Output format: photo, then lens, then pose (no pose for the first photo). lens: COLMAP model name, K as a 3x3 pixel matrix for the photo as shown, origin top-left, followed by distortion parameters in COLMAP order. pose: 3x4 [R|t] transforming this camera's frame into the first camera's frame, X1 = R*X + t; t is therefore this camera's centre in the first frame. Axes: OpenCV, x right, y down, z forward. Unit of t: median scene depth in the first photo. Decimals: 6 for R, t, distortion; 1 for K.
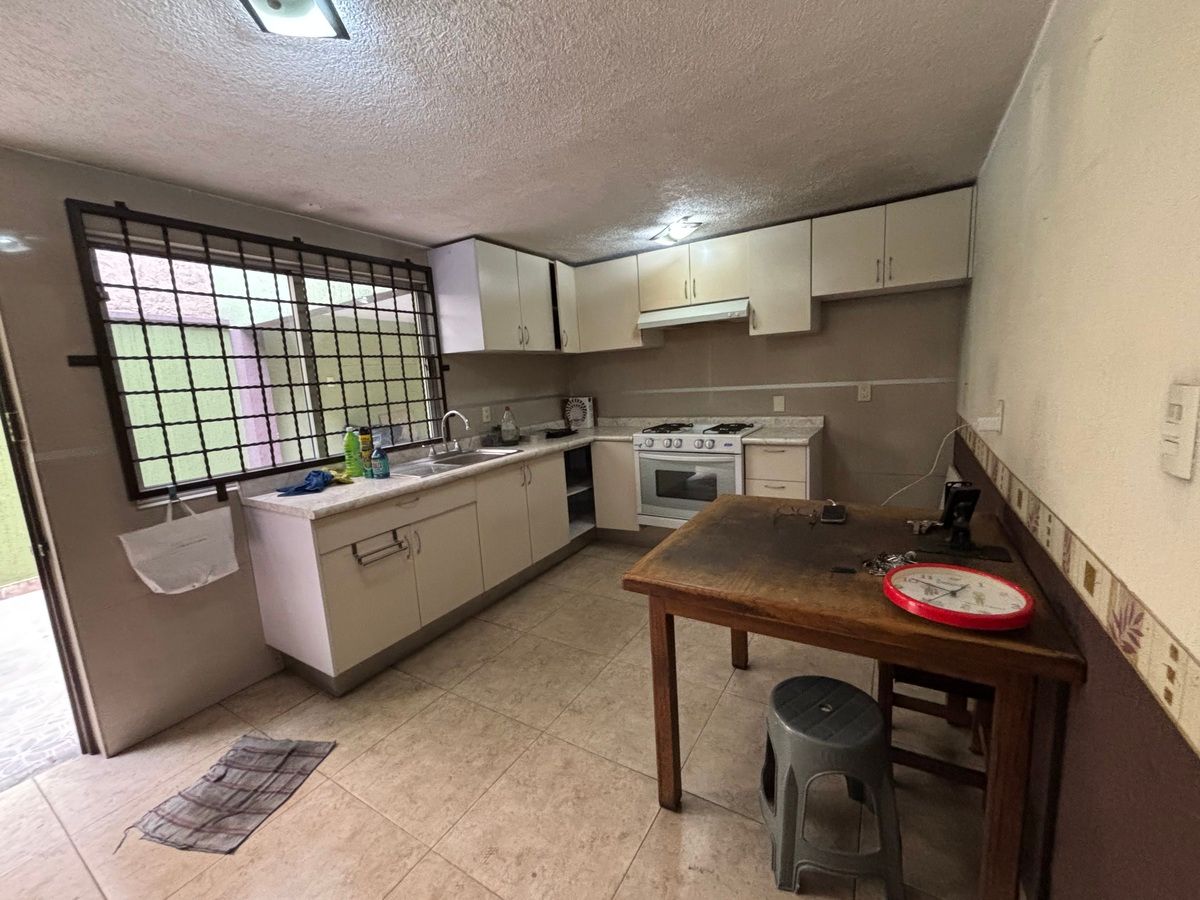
lens RADIAL K [[485.9, 0, 598.9], [0, 485.9, 450.2], [0, 0, 1]] dist [0.000190, -0.000539]
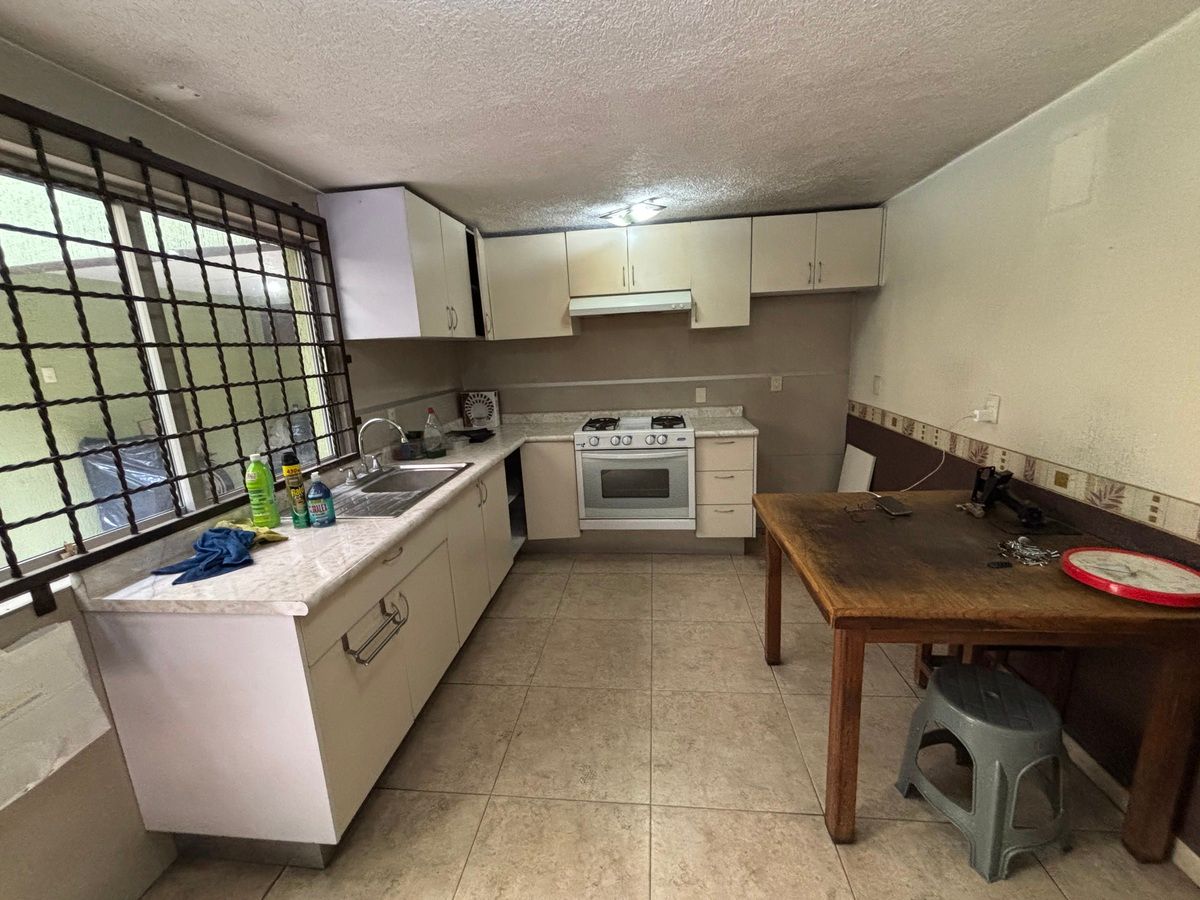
lens RADIAL K [[485.9, 0, 599.0], [0, 485.9, 449.3], [0, 0, 1]] dist [0.000190, -0.000539]
pose [[0.902597, -0.074516, 0.423989, -0.314079], [0.061406, 0.997119, 0.044520, -0.045910], [-0.426085, -0.014148, 0.904573, 0.182035]]
